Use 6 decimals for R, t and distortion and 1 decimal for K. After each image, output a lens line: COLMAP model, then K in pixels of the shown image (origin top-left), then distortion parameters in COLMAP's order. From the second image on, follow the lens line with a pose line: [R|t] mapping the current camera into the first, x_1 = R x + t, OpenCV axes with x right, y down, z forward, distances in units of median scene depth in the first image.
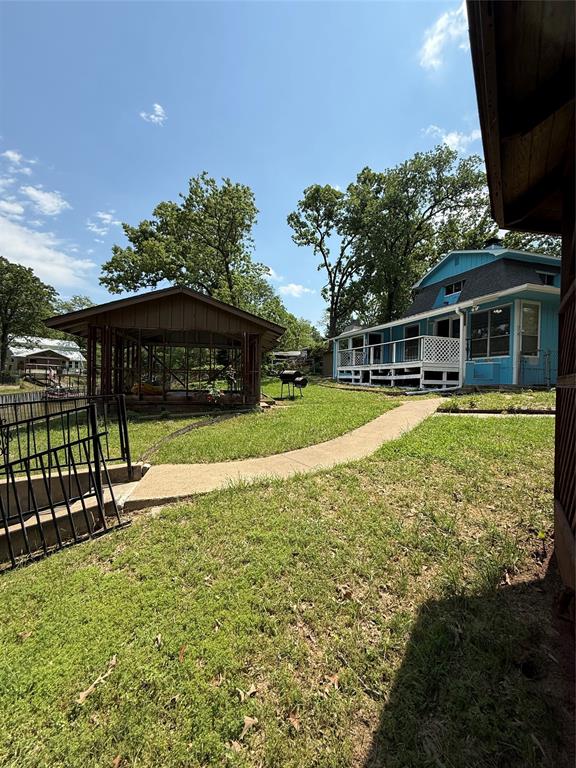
lens RADIAL K [[305.0, 0, 287.0], [0, 305.0, 382.5], [0, 0, 1]] dist [-0.001998, 0.000007]
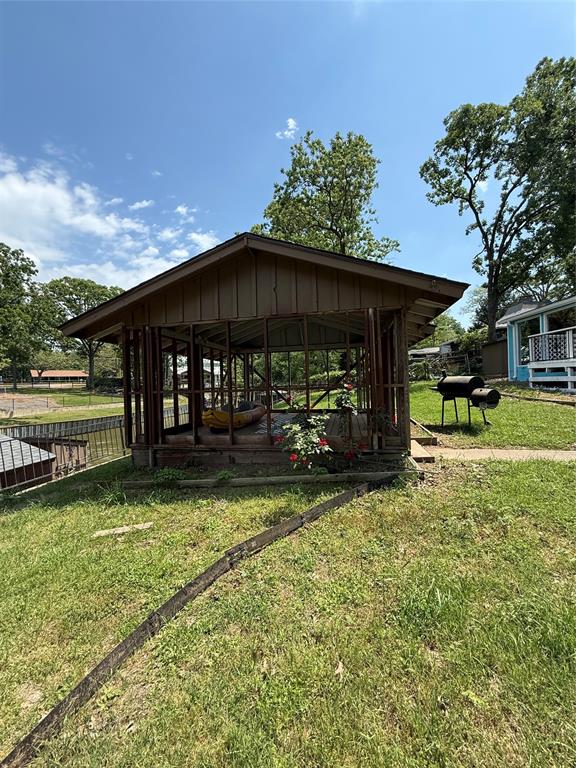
lens RADIAL K [[305.0, 0, 287.0], [0, 305.0, 382.5], [0, 0, 1]] dist [-0.001998, 0.000007]
pose [[0.916631, -0.049139, -0.396704, -0.028294], [0.043704, 0.998786, -0.022735, -0.014577], [0.397339, 0.003501, 0.917665, 0.190772]]
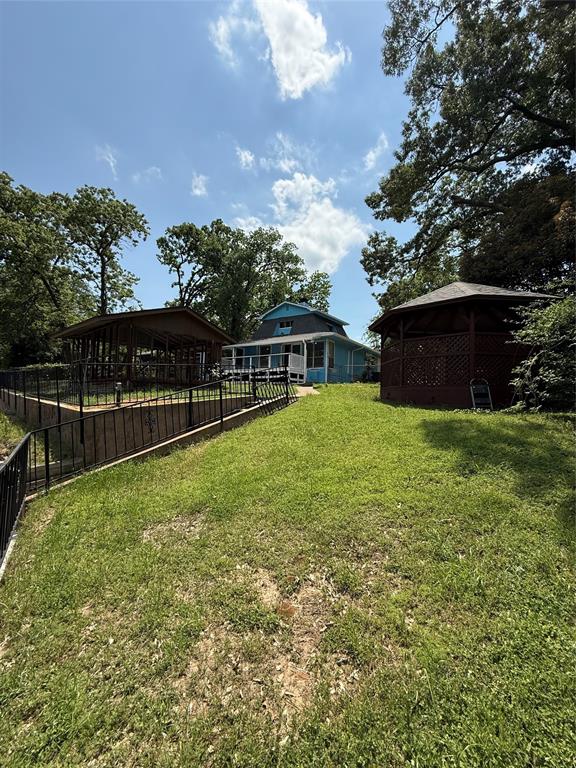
lens RADIAL K [[305.0, 0, 287.0], [0, 305.0, 382.5], [0, 0, 1]] dist [-0.001998, 0.000007]
pose [[0.791078, 0.032982, 0.610826, -0.307752], [-0.003951, 0.998800, -0.048813, 0.050097], [-0.611703, 0.036202, 0.790259, -0.182067]]
